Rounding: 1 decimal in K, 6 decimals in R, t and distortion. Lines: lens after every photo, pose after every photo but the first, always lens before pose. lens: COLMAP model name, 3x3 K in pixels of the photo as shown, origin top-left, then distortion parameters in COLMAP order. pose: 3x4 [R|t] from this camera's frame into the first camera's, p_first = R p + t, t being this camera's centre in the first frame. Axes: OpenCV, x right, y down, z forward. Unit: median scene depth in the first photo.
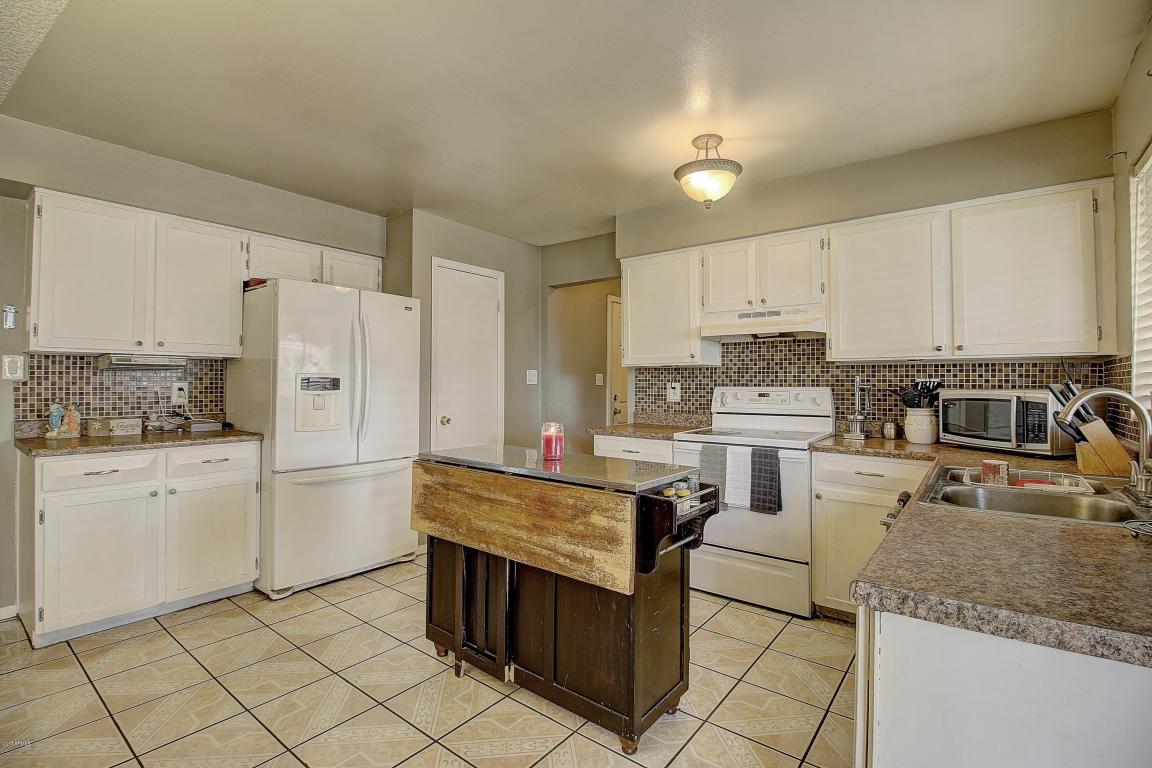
lens RADIAL K [[527.9, 0, 579.4], [0, 527.9, 378.3], [0, 0, 1]] dist [-0.019135, -0.000736]
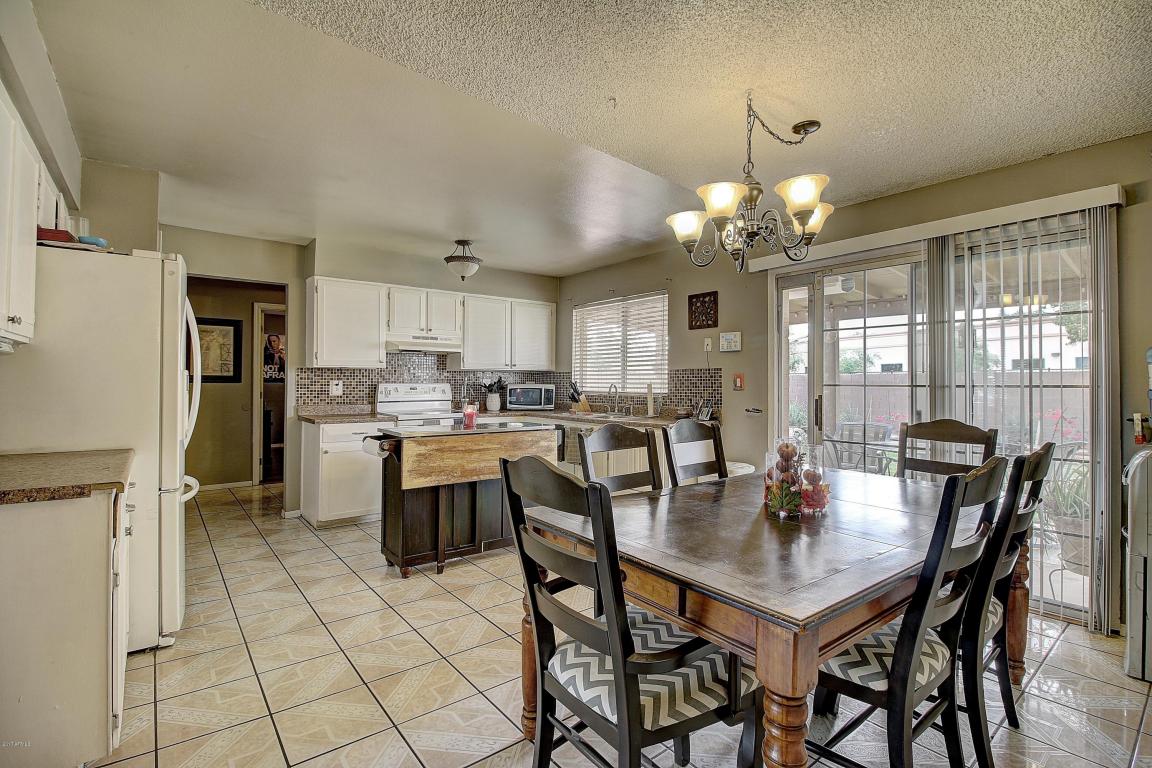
lens RADIAL K [[527.9, 0, 579.4], [0, 527.9, 378.3], [0, 0, 1]] dist [-0.019135, -0.000736]
pose [[0.235147, 0.002551, 0.971956, -1.351395], [-0.013669, 0.999906, 0.000682, -0.008307], [-0.971864, -0.013446, 0.235160, 0.207040]]
